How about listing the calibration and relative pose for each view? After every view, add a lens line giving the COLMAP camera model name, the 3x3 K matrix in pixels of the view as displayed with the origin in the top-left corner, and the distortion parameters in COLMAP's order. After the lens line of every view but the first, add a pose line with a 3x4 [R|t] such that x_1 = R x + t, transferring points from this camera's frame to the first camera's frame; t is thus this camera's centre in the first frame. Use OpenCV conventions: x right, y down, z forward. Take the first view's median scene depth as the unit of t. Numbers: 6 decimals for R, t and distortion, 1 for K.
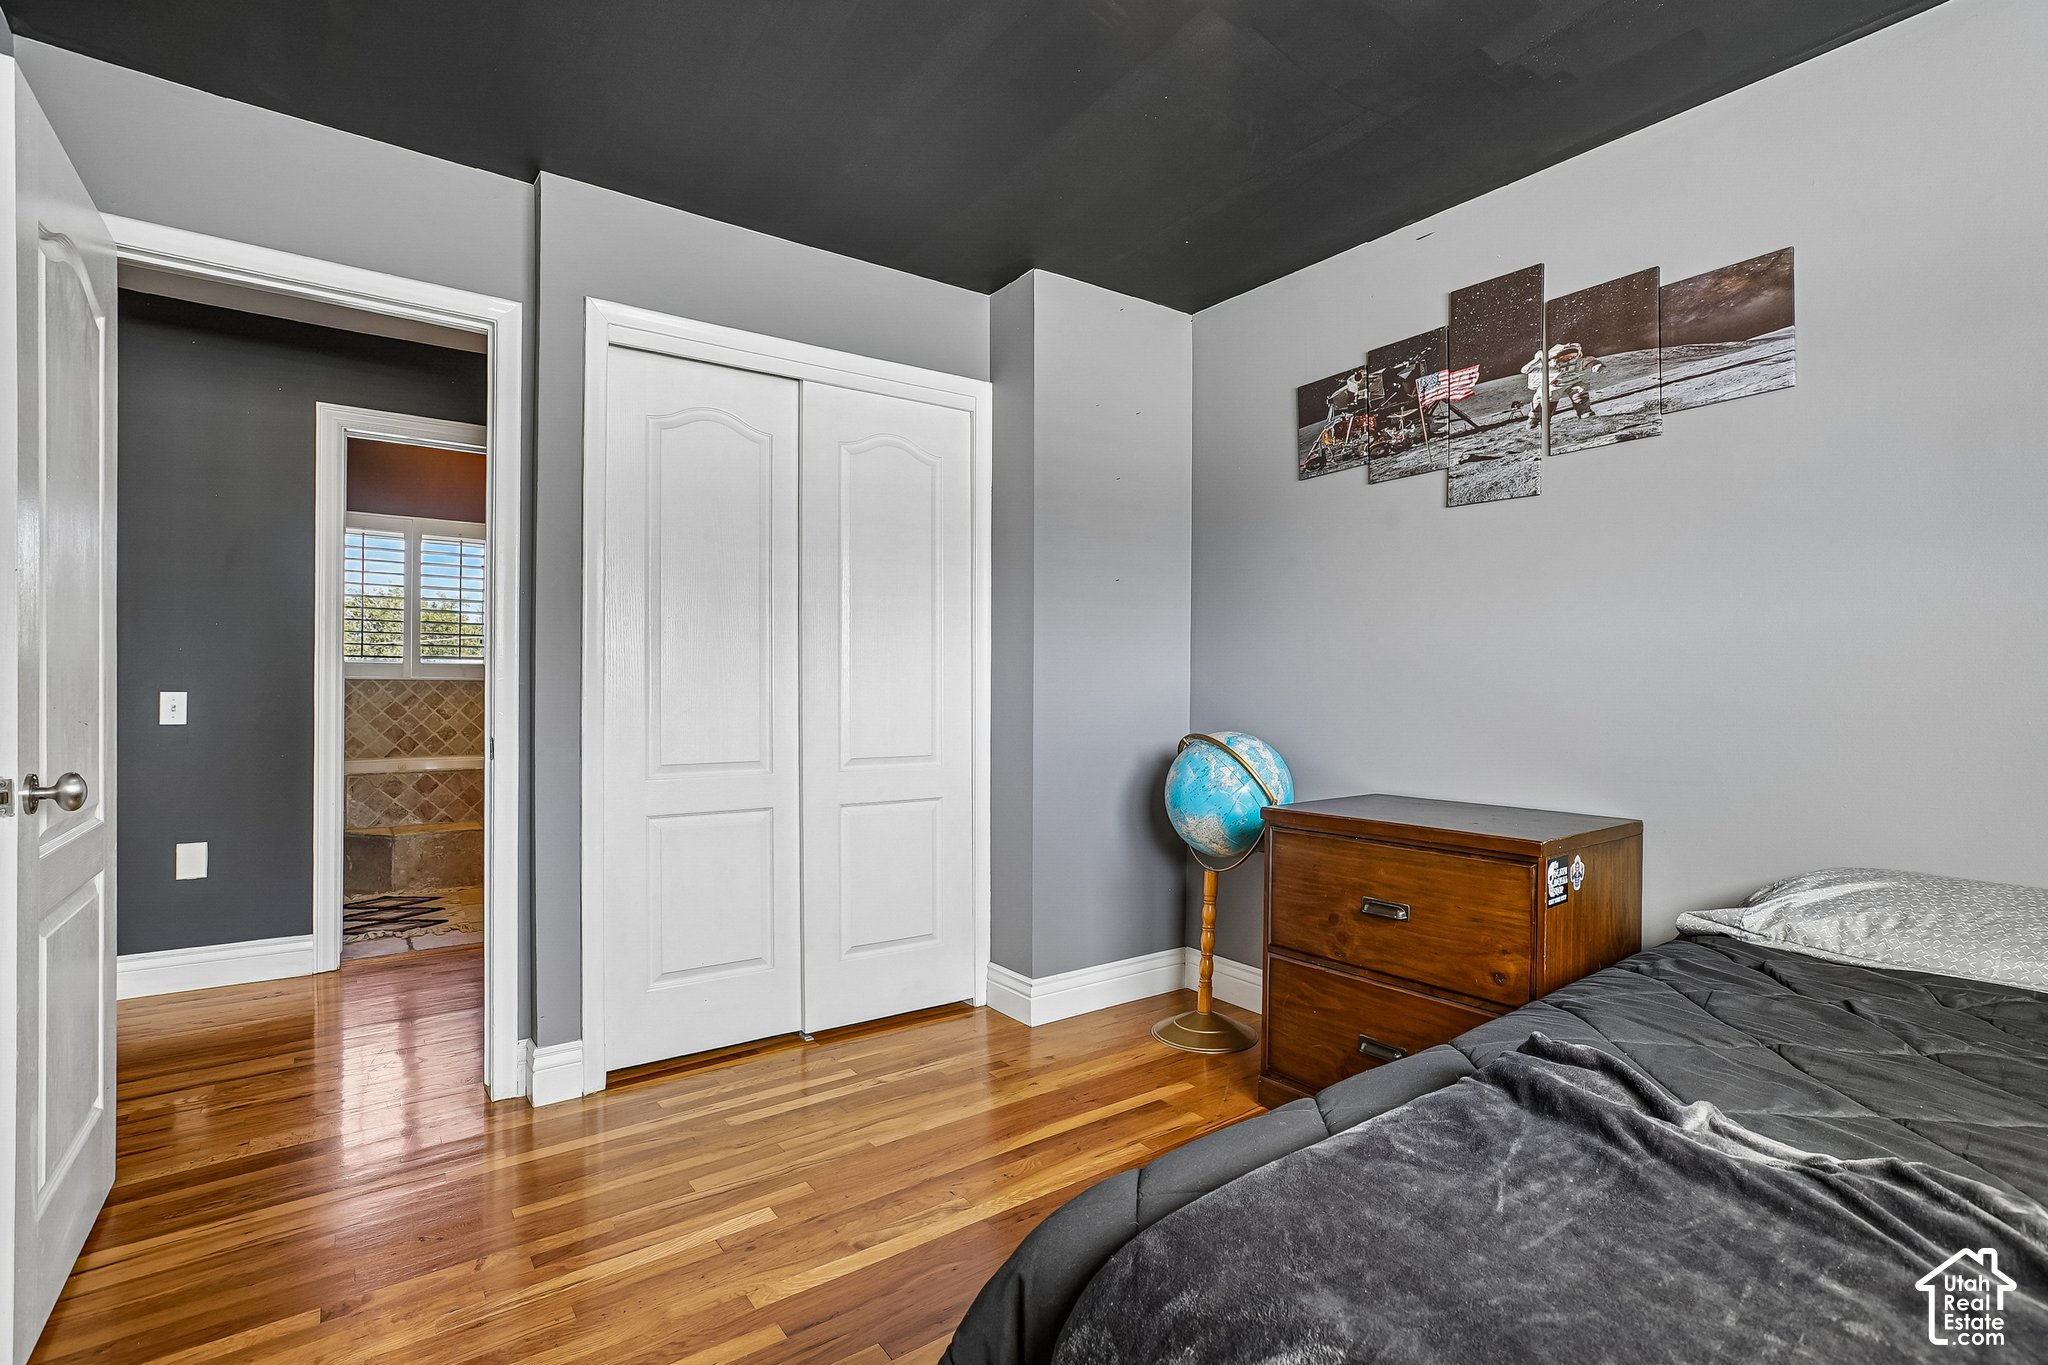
lens RADIAL K [[948.8, 0, 1028.9], [0, 948.8, 684.6], [0, 0, 1]] dist [-0.027756, 0.000670]
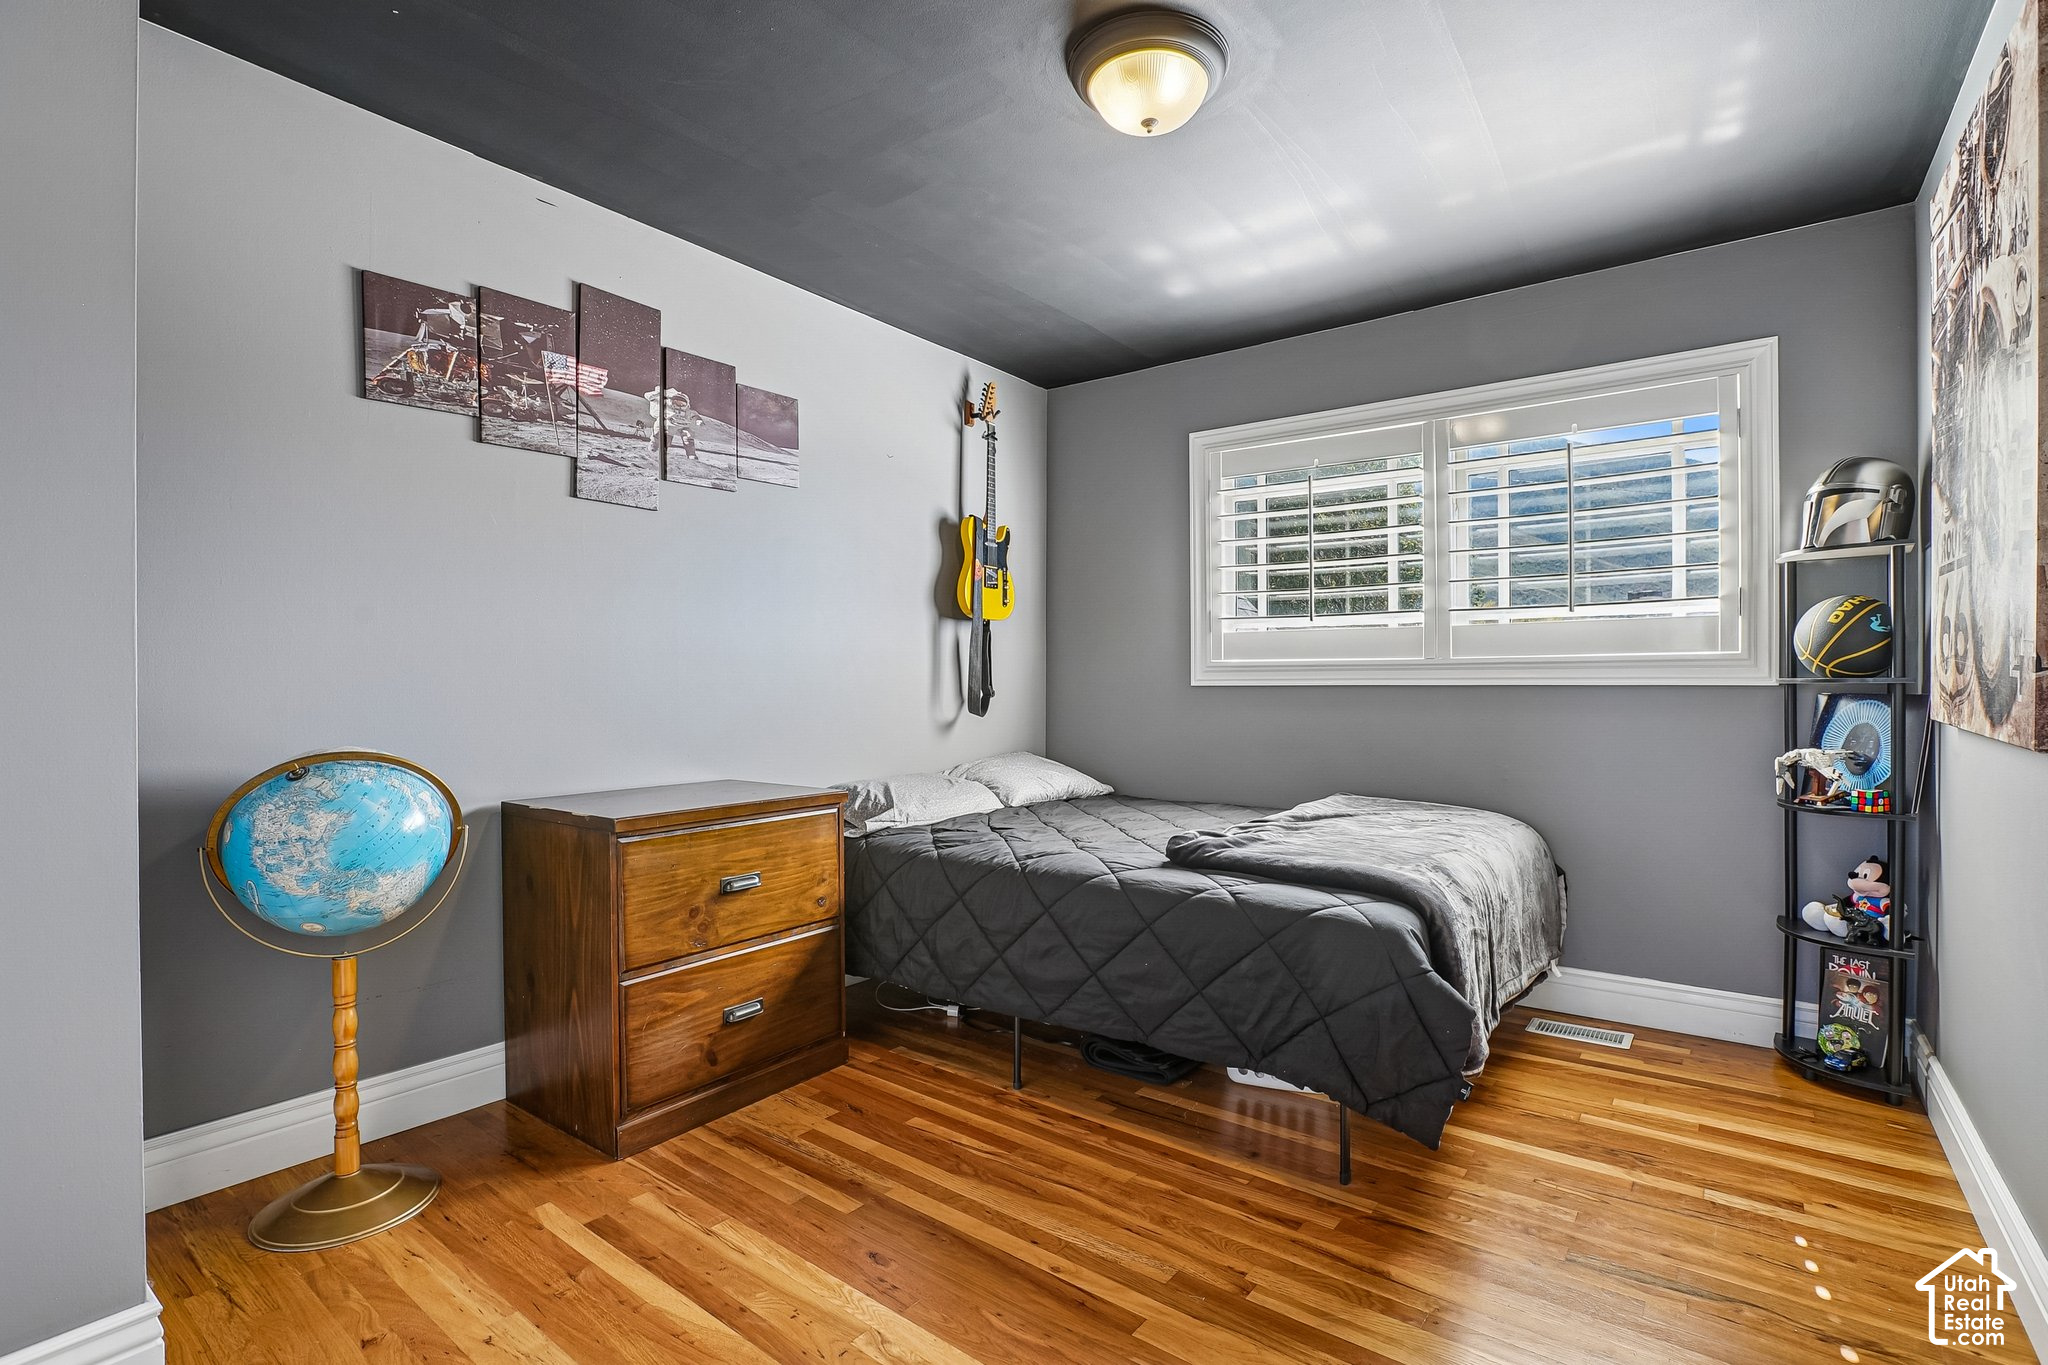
lens RADIAL K [[948.8, 0, 1039.0], [0, 948.8, 685.8], [0, 0, 1]] dist [-0.027756, 0.000670]
pose [[-0.276201, -0.007087, 0.961074, -0.652141], [-0.000849, 0.999974, 0.007130, 0.001709], [-0.961100, 0.001154, -0.276200, 0.821615]]
